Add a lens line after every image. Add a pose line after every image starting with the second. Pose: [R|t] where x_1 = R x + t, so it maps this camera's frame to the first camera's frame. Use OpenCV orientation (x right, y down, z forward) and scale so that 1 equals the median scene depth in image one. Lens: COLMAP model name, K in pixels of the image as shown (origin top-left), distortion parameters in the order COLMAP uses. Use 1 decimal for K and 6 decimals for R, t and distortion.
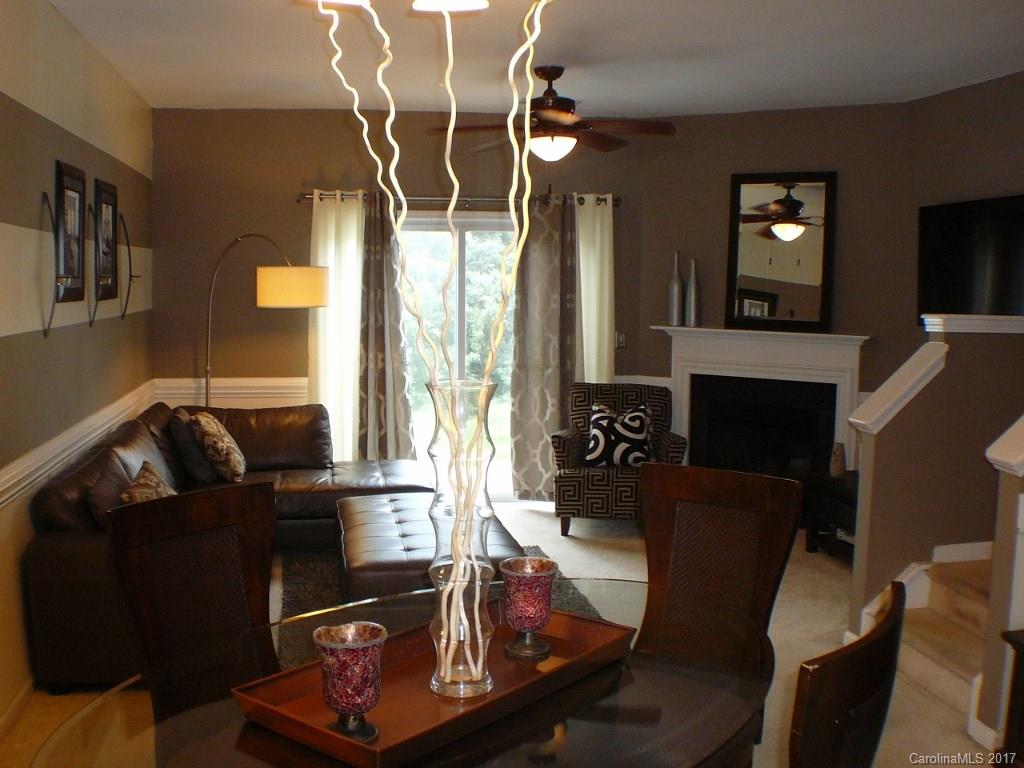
lens RADIAL K [[1053.5, 0, 512.0], [0, 1053.5, 384.0], [0, 0, 1]] dist [-0.276850, 0.175699]
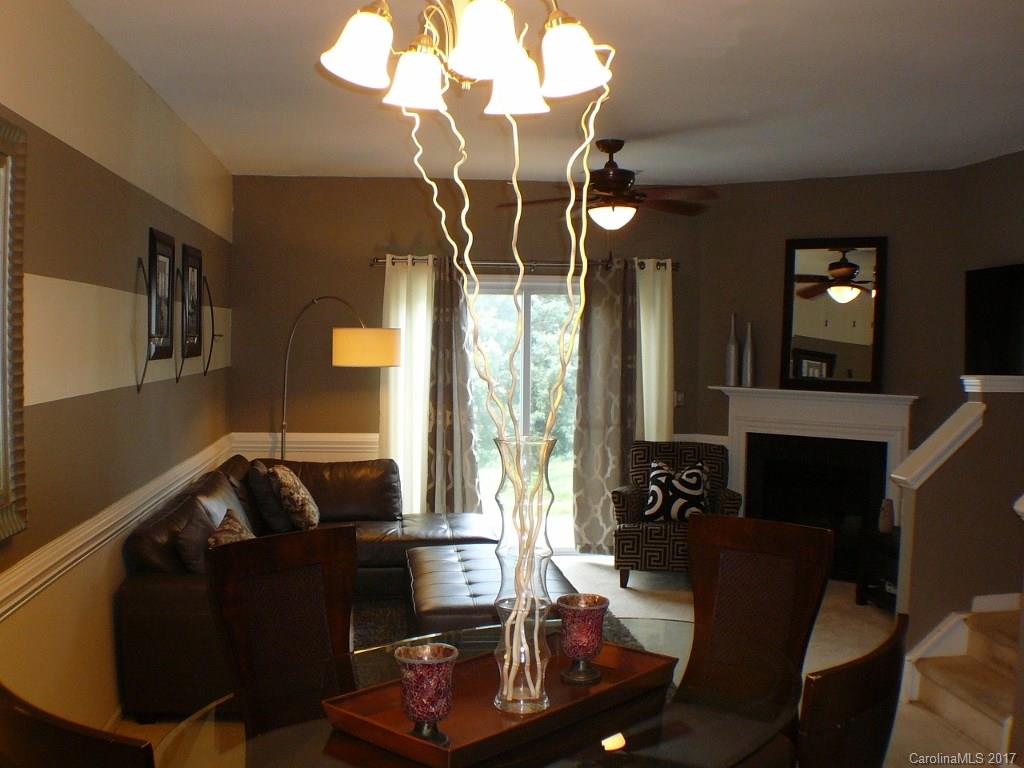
lens RADIAL K [[1053.5, 0, 512.0], [0, 1053.5, 384.0], [0, 0, 1]] dist [-0.276850, 0.175699]
pose [[0.998055, 0.005544, -0.062092, 0.002708], [-0.008969, 0.998445, -0.055017, 0.000926], [0.061691, 0.055467, 0.996553, -0.046526]]
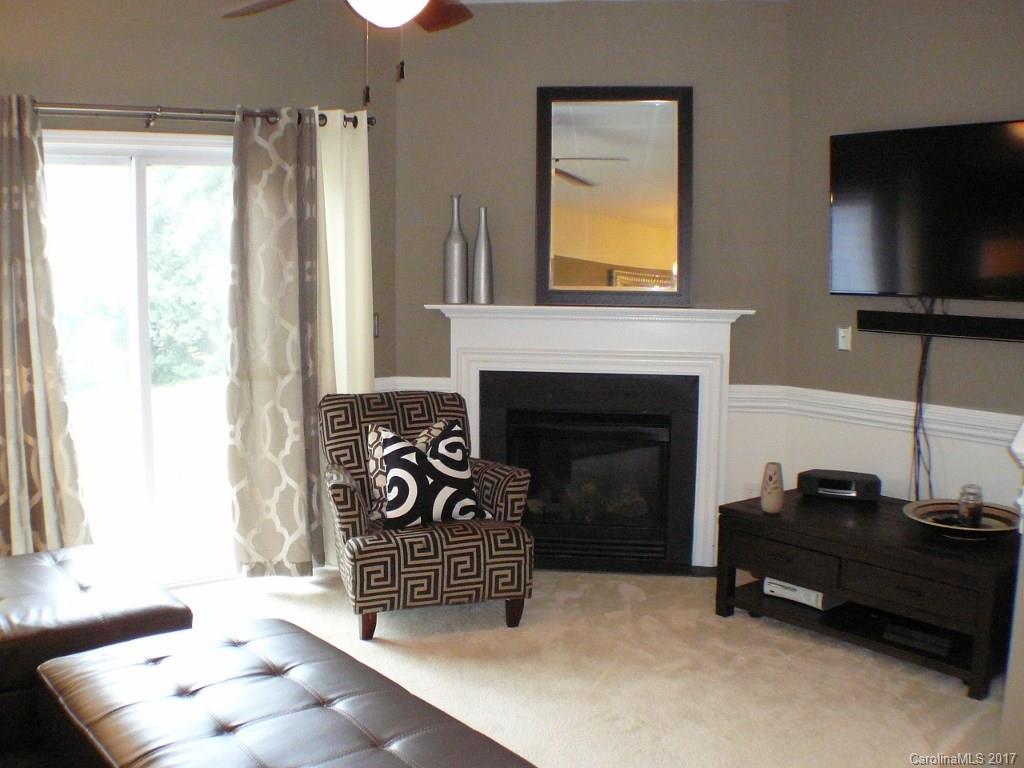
lens RADIAL K [[1053.5, 0, 512.0], [0, 1053.5, 384.0], [0, 0, 1]] dist [-0.276850, 0.175699]
pose [[0.889551, -0.061199, 0.452717, -0.147441], [0.049779, 0.998071, 0.037109, -0.029573], [-0.454115, -0.010475, 0.890882, 0.404881]]
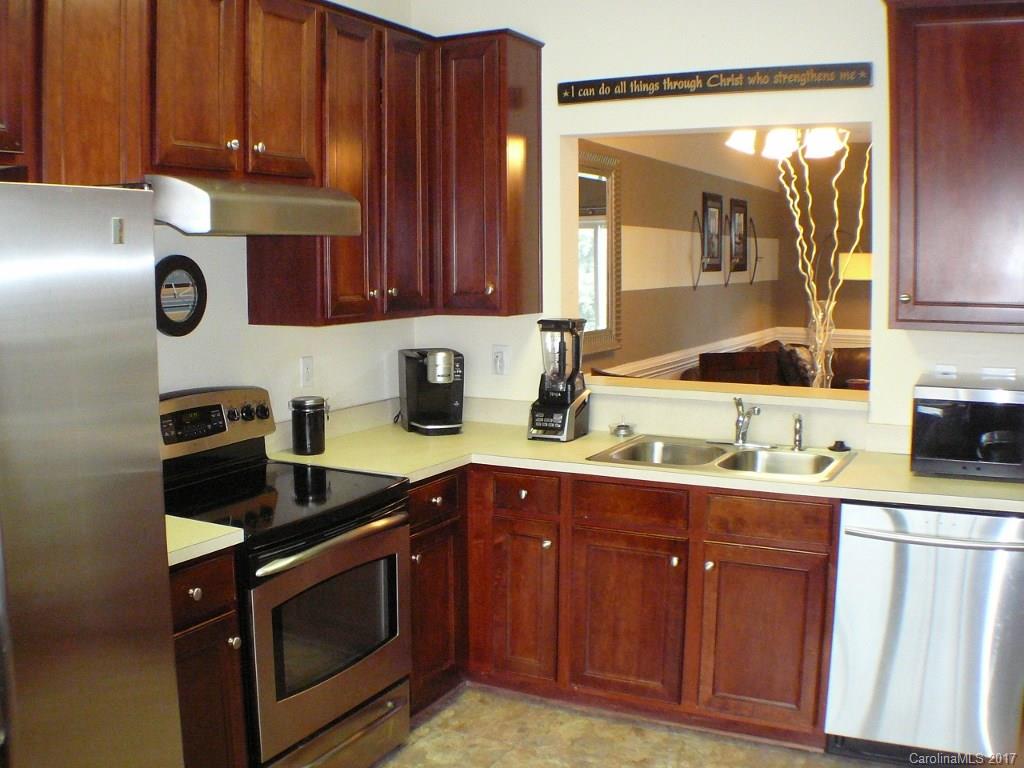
lens RADIAL K [[1053.5, 0, 512.0], [0, 1053.5, 384.0], [0, 0, 1]] dist [-0.276850, 0.175699]
pose [[0.794441, 0.058216, -0.604545, 0.273528], [-0.047060, 0.998303, 0.034291, 0.047540], [0.605516, 0.001207, 0.795833, -0.457610]]
